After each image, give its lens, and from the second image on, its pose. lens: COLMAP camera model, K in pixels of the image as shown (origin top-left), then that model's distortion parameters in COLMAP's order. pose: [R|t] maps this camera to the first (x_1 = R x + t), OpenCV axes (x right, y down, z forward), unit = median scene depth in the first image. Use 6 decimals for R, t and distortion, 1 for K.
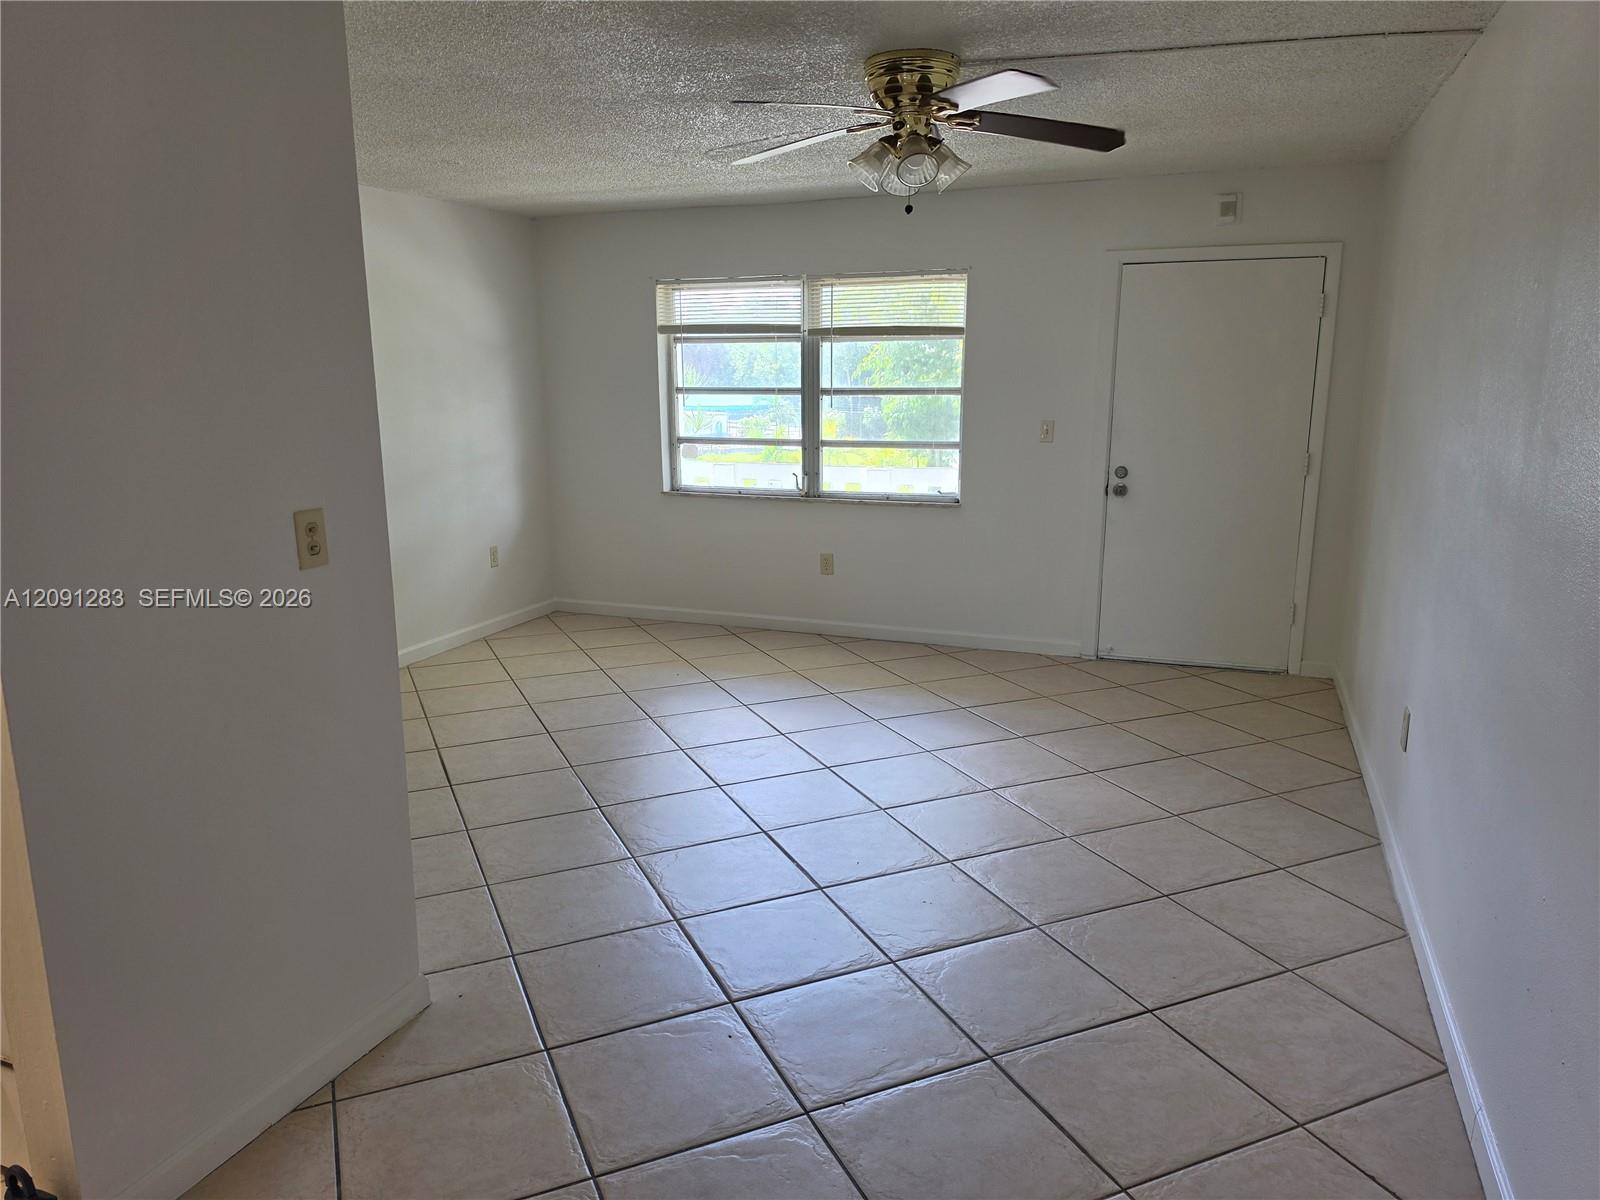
lens RADIAL K [[1094.4, 0, 800.0], [0, 1094.4, 600.0], [0, 0, 1]] dist [-0.084355, -0.001066]
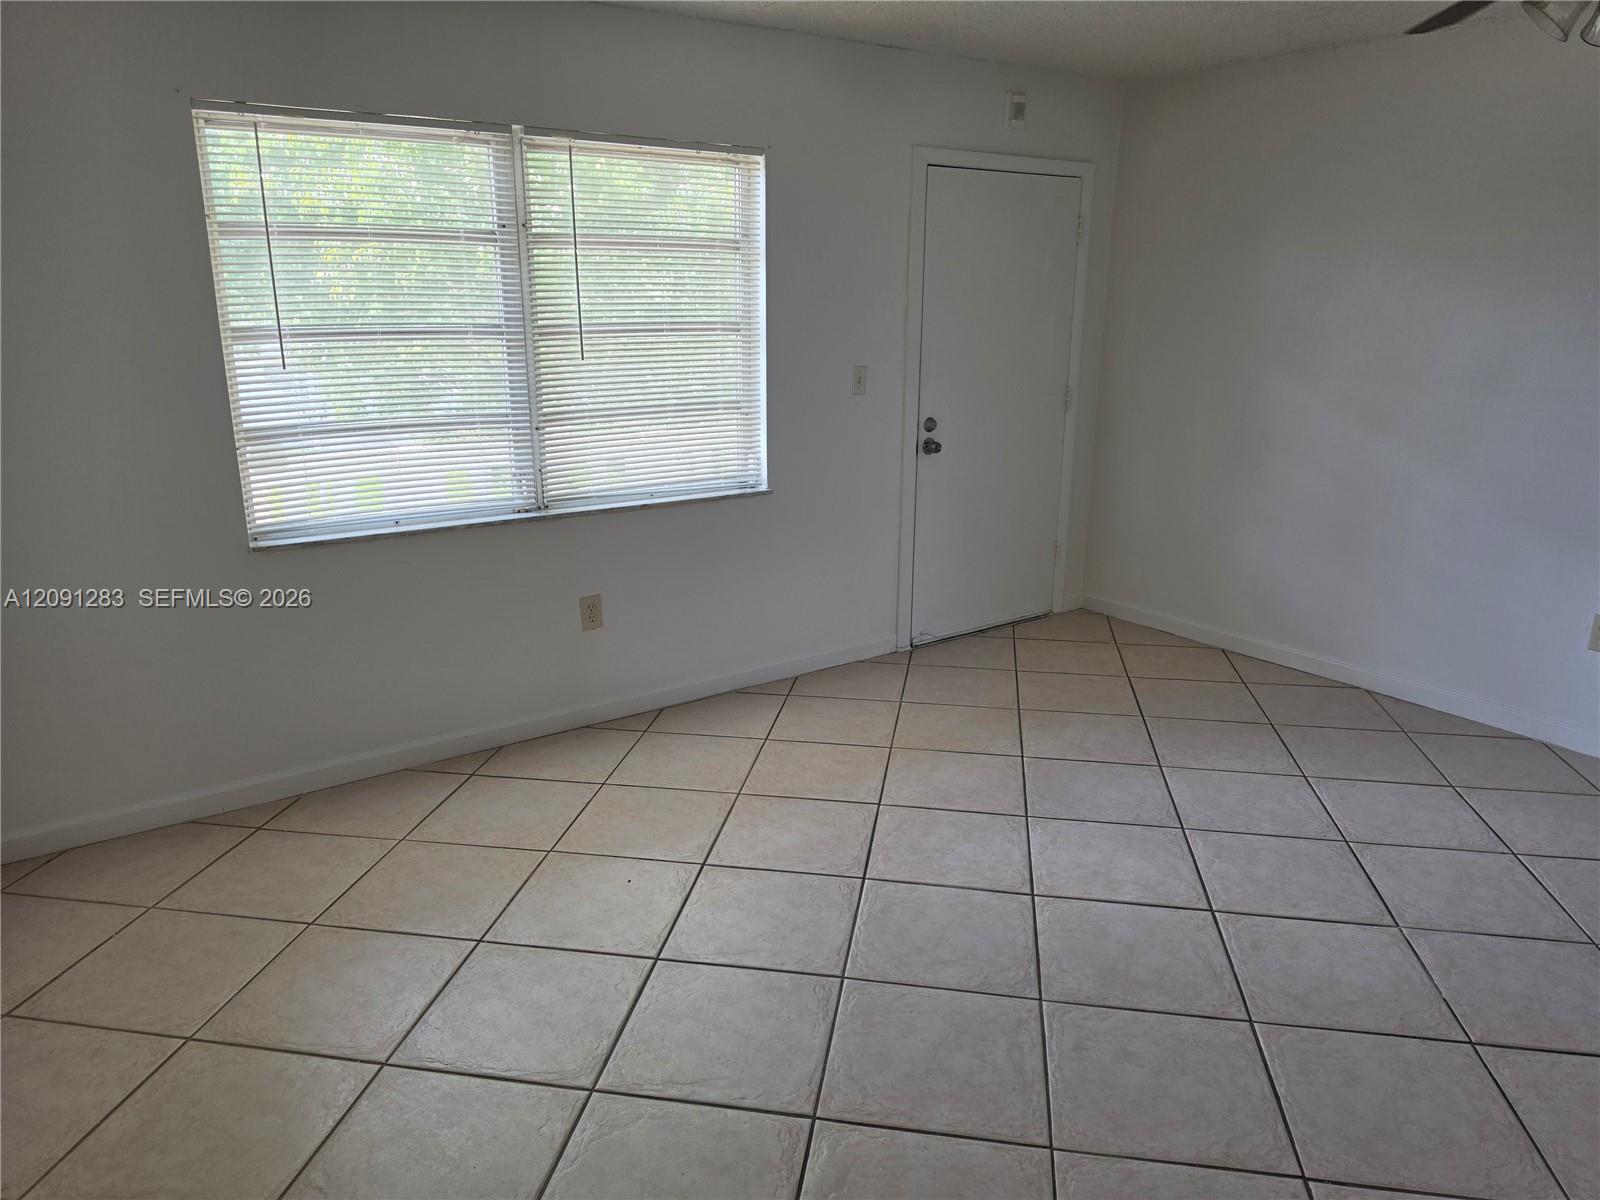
lens RADIAL K [[1069.7, 0, 800.0], [0, 1069.7, 600.0], [0, 0, 1]] dist [0.001764, -0.083419]
pose [[0.546130, -0.216201, 0.809320, -0.444730], [0.159962, 0.975259, 0.152587, -0.124883], [-0.822286, 0.046128, 0.567202, 0.608147]]
